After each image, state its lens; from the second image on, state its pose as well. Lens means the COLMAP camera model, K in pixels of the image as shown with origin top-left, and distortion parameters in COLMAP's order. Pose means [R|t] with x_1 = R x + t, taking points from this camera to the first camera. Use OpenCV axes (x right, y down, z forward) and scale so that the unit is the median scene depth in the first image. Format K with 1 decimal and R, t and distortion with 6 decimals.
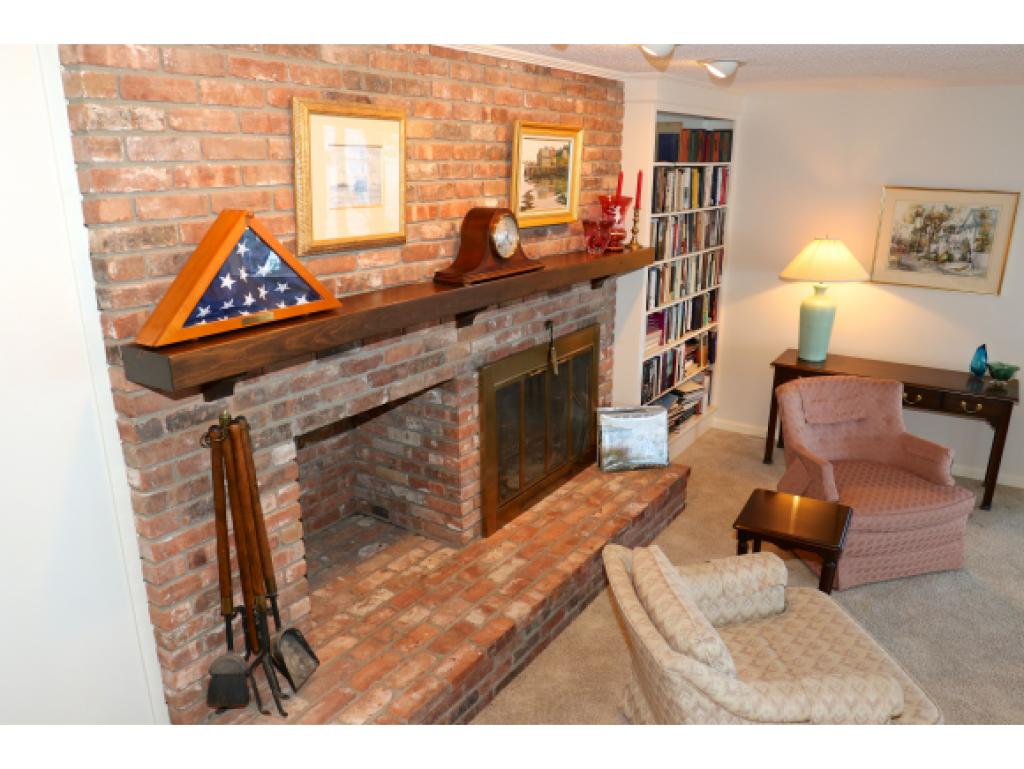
lens RADIAL K [[753.3, 0, 512.0], [0, 753.3, 384.5], [0, 0, 1]] dist [-0.023460, -0.009132]
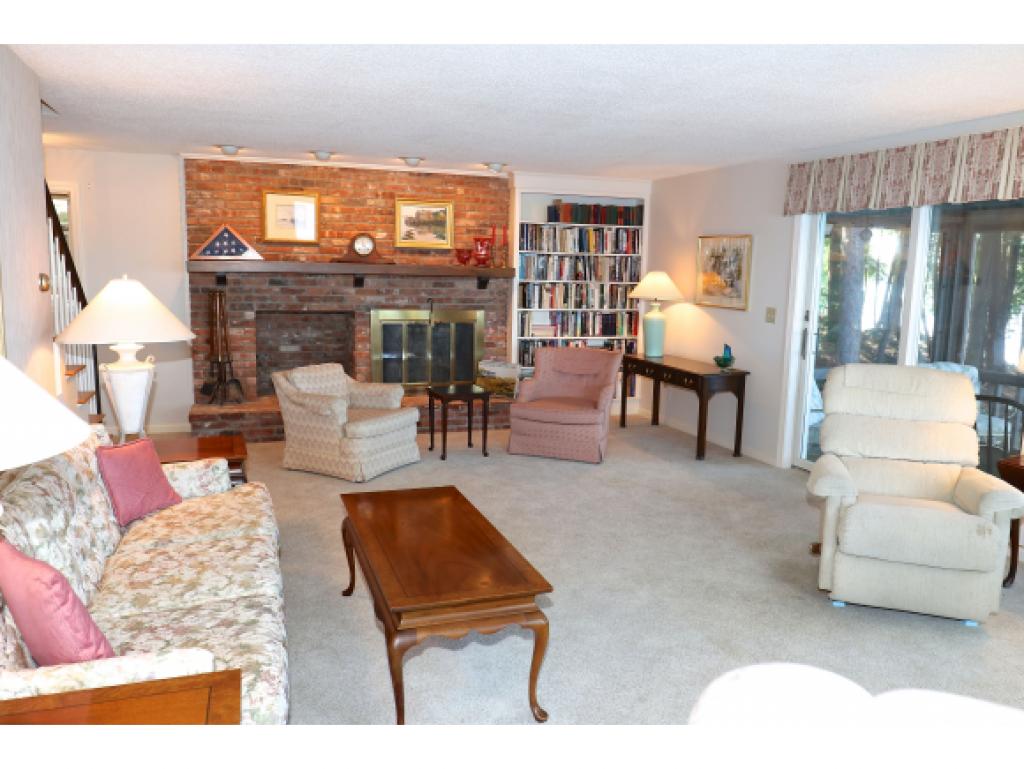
lens RADIAL K [[753.3, 0, 512.0], [0, 753.3, 384.5], [0, 0, 1]] dist [-0.023460, -0.009132]
pose [[0.799846, 0.103862, -0.591151, 1.672411], [-0.191117, 0.977721, -0.086808, 0.313949], [0.568965, 0.182412, 0.801876, -0.471626]]
